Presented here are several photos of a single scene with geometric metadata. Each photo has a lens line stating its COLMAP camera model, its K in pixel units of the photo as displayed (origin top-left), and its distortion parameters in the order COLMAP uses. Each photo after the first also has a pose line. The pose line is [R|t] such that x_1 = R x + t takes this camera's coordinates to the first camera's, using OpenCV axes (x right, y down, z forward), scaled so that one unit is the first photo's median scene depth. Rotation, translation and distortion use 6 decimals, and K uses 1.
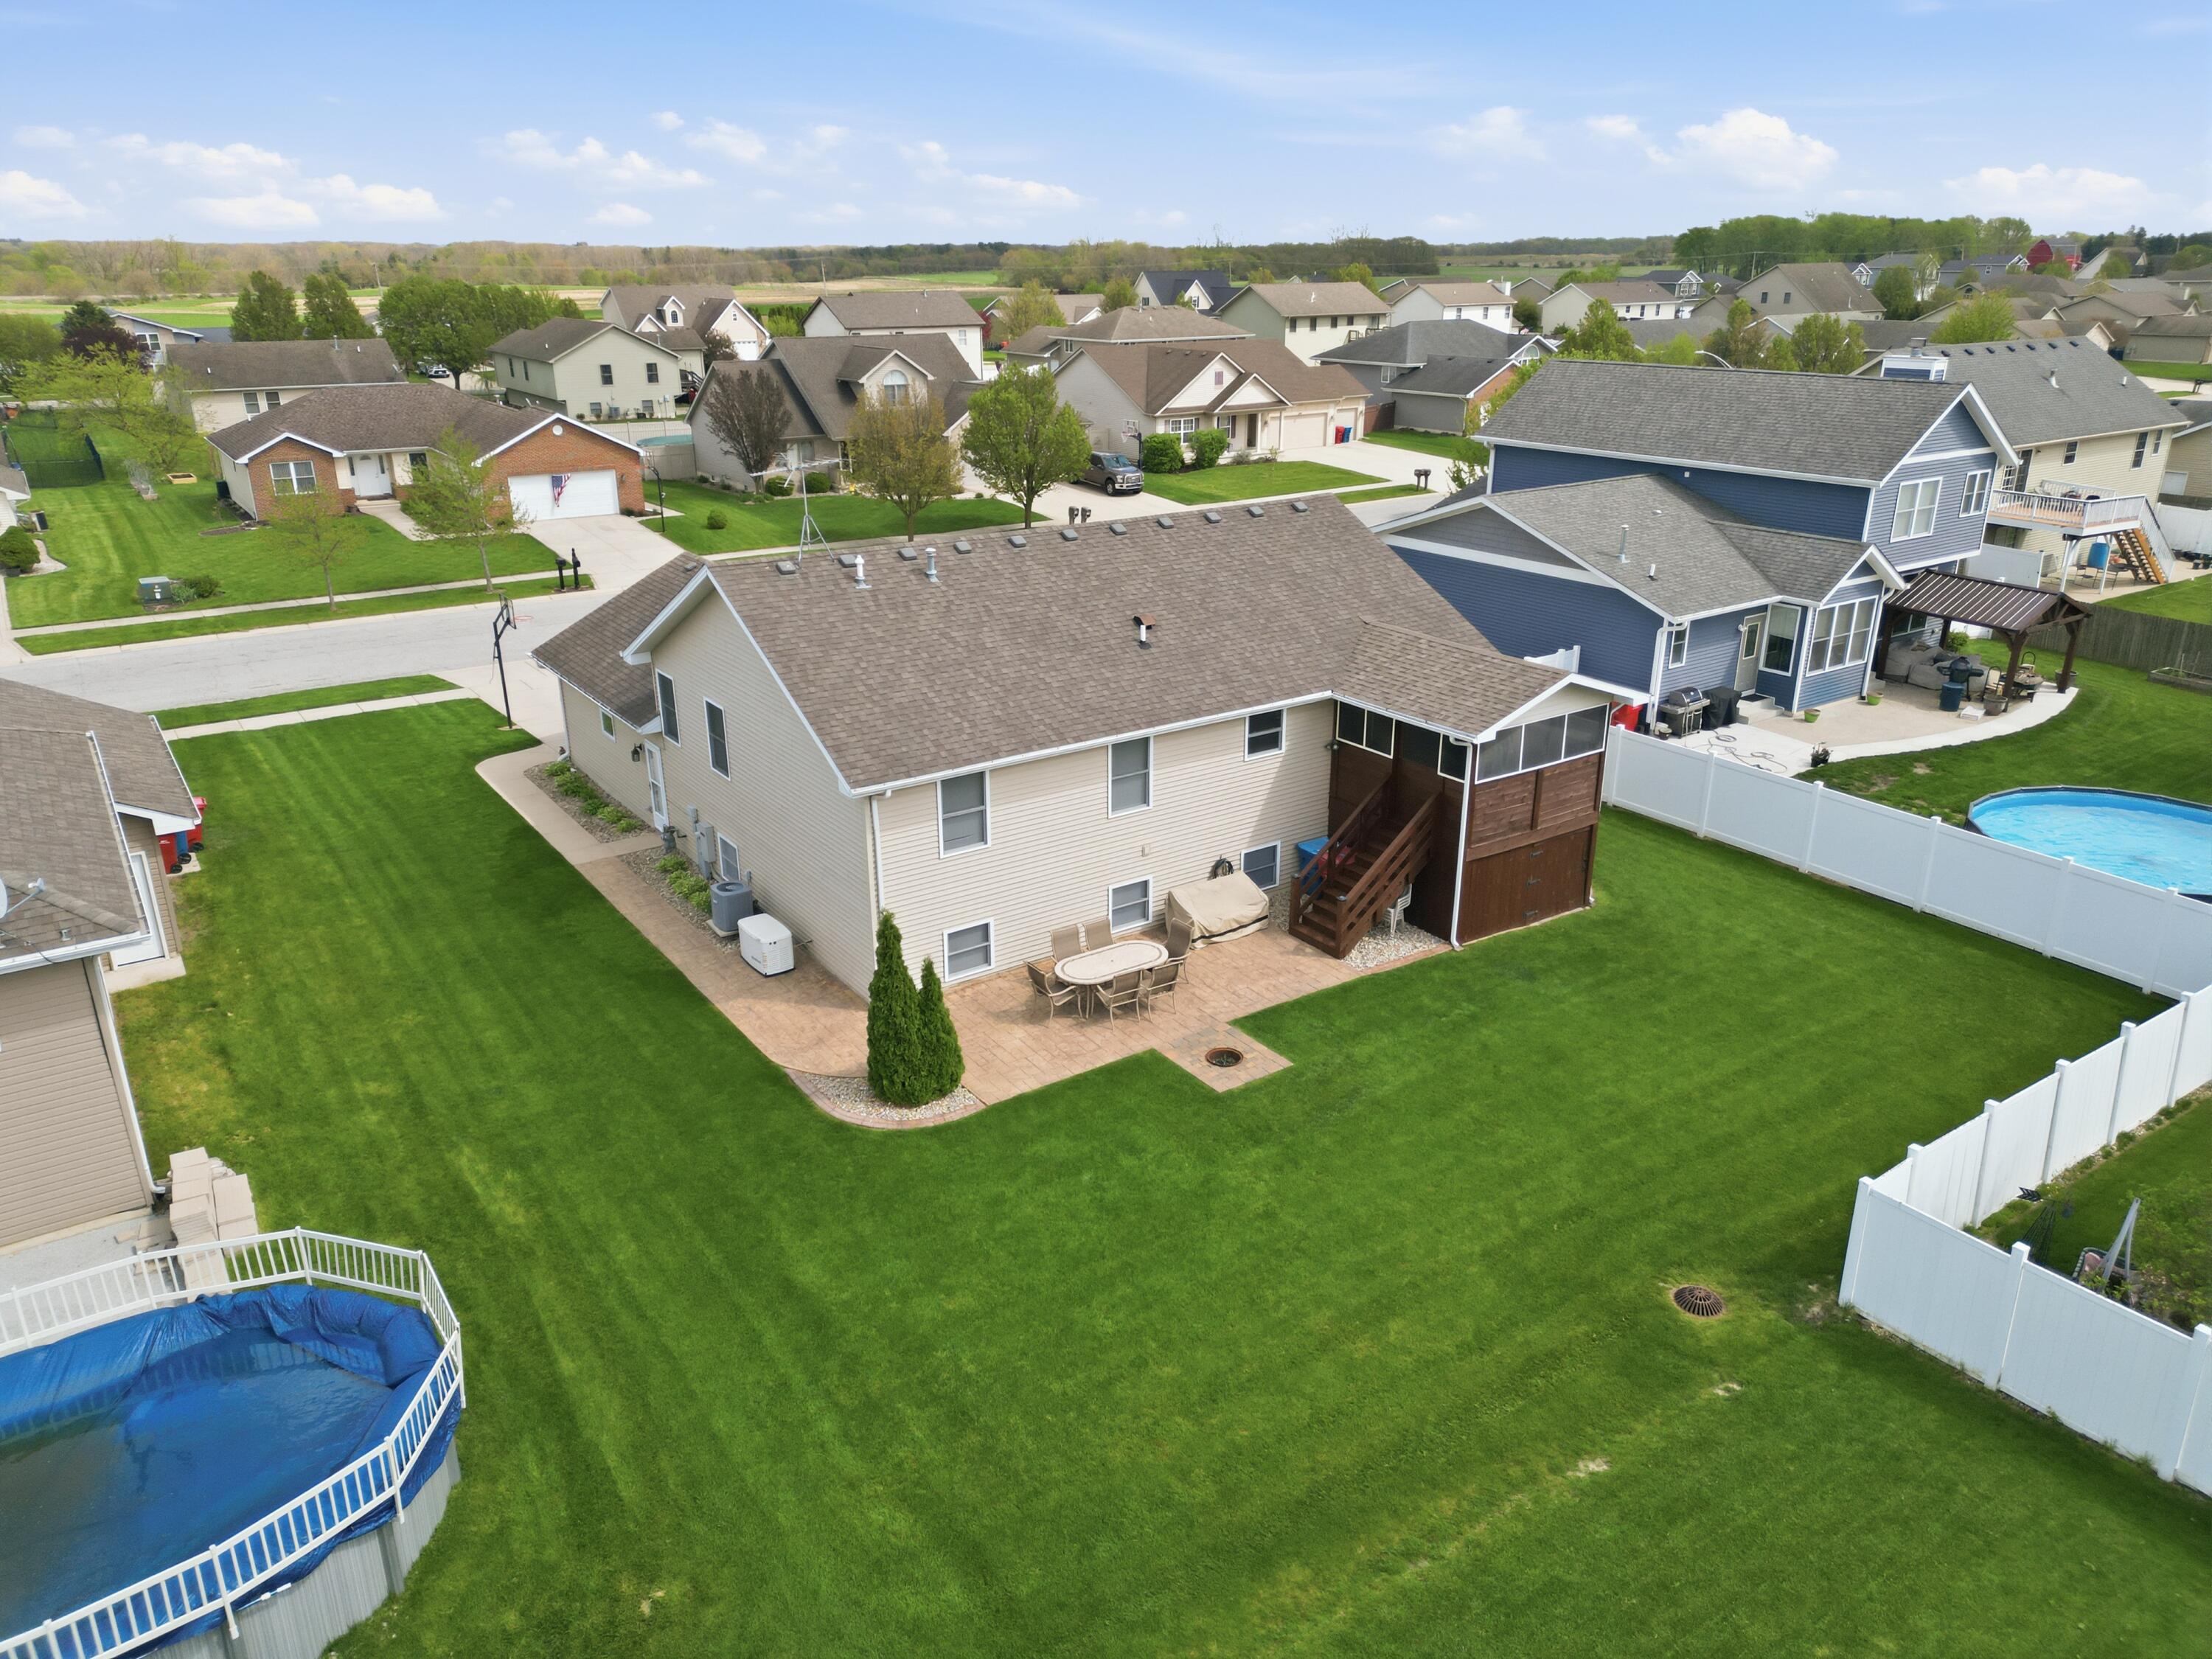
lens RADIAL K [[1531.0, 0, 1097.6], [0, 1531.0, 838.1], [0, 0, 1]] dist [0.076460, -0.075083]
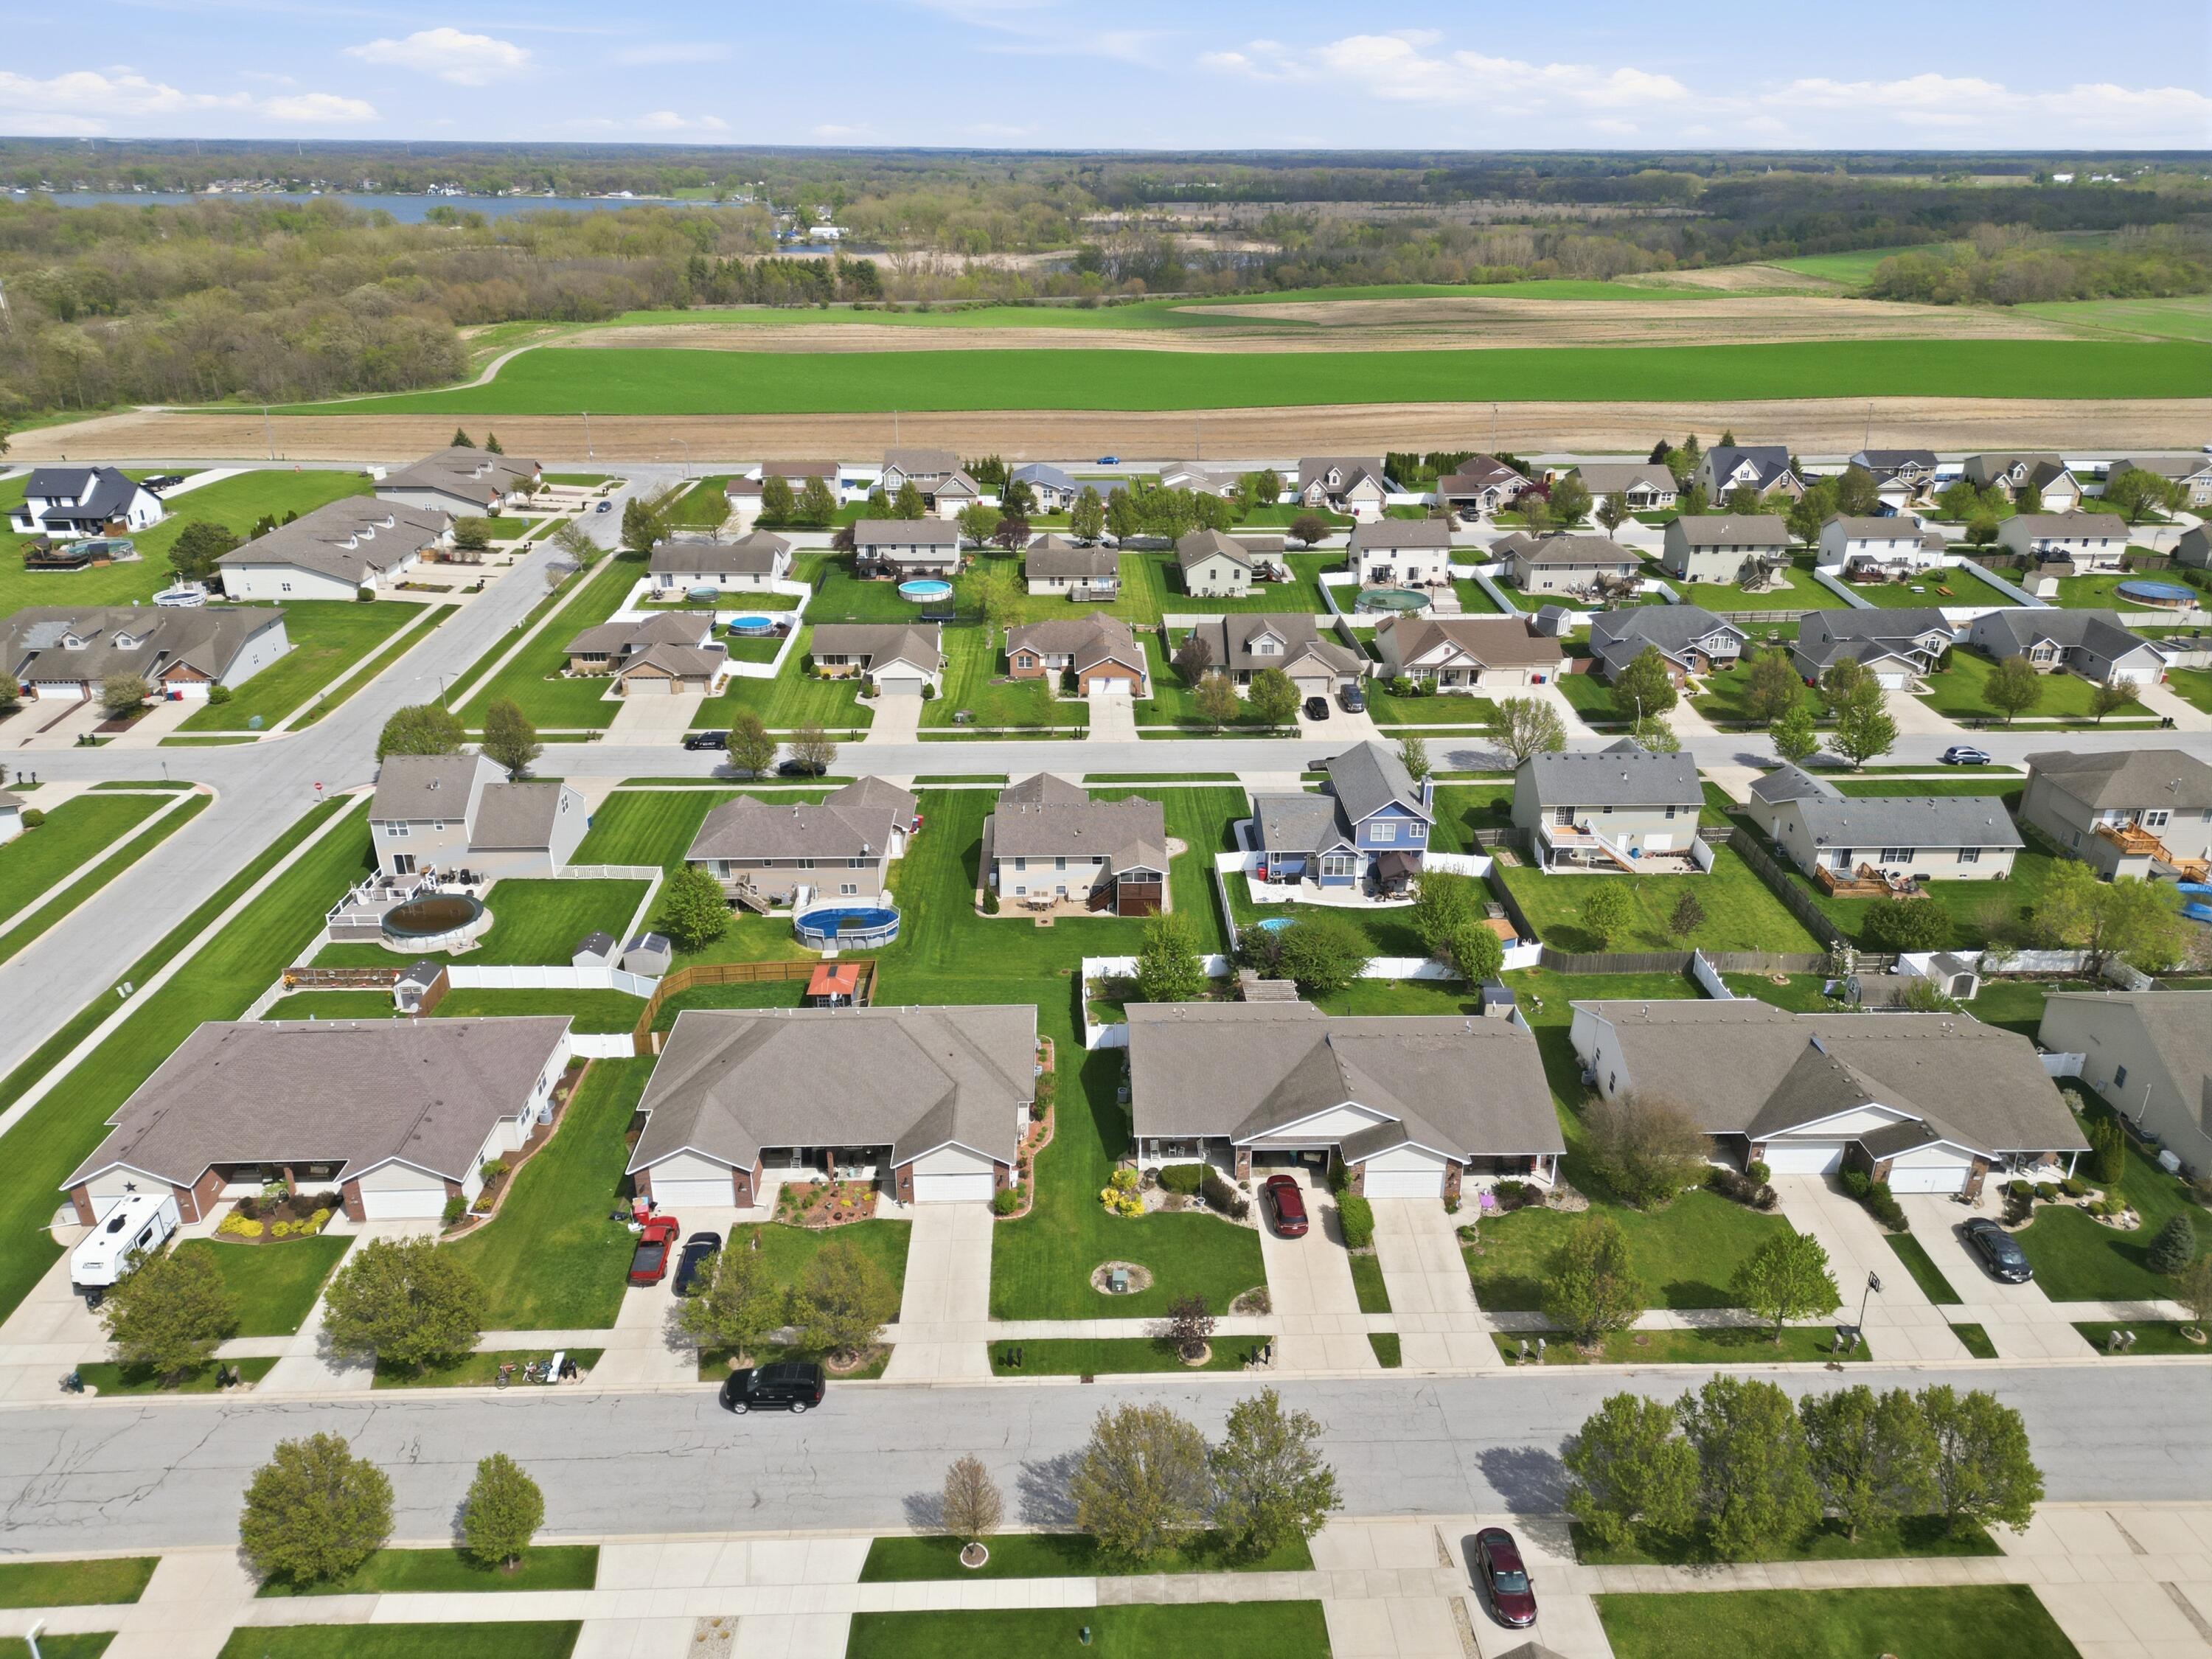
lens RADIAL K [[1531.0, 0, 1103.9], [0, 1531.0, 845.2], [0, 0, 1]] dist [0.076460, -0.075083]
pose [[0.839581, 0.227680, -0.493219, 1.751411], [-0.196308, 0.973736, 0.115332, -0.477073], [0.506524, -0.000008, 0.862226, -2.155541]]
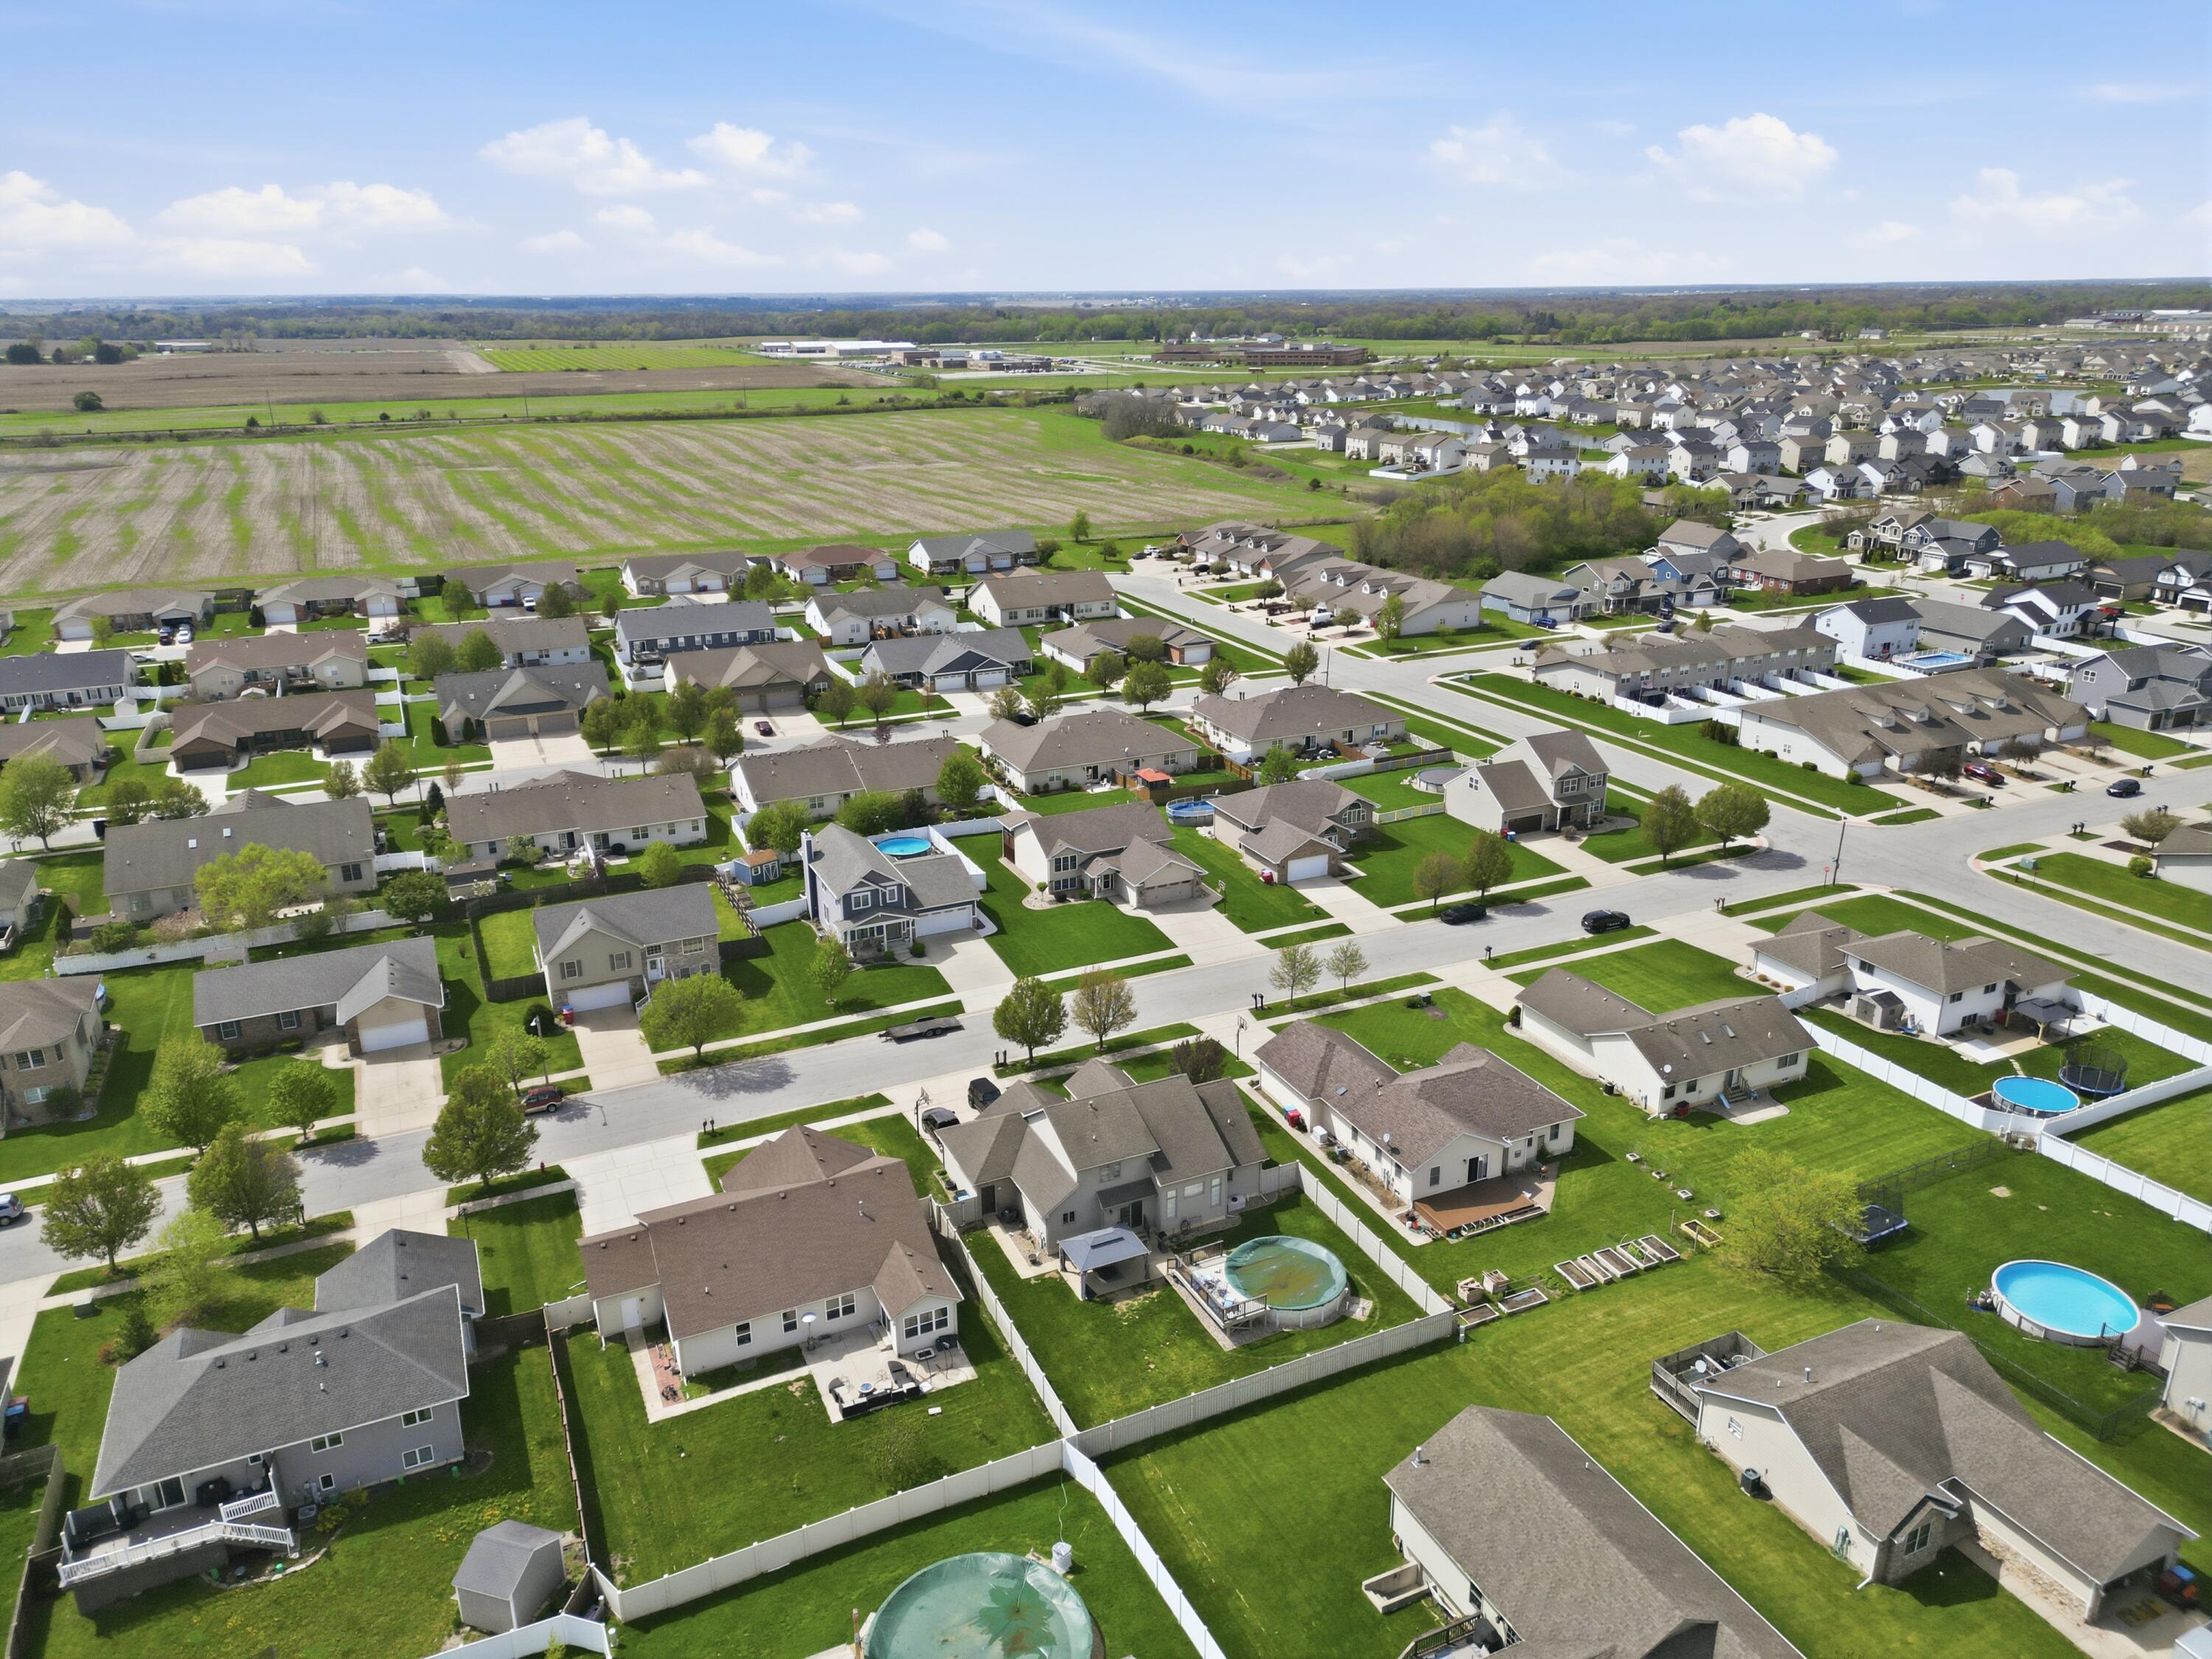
lens RADIAL K [[1531.0, 0, 1110.2], [0, 1531.0, 840.7], [0, 0, 1]] dist [0.076460, -0.075083]
pose [[-0.986230, -0.048621, 0.158071, -0.741369], [0.065577, 0.762485, 0.643675, -2.788673], [-0.151823, 0.645177, -0.748797, 3.981304]]
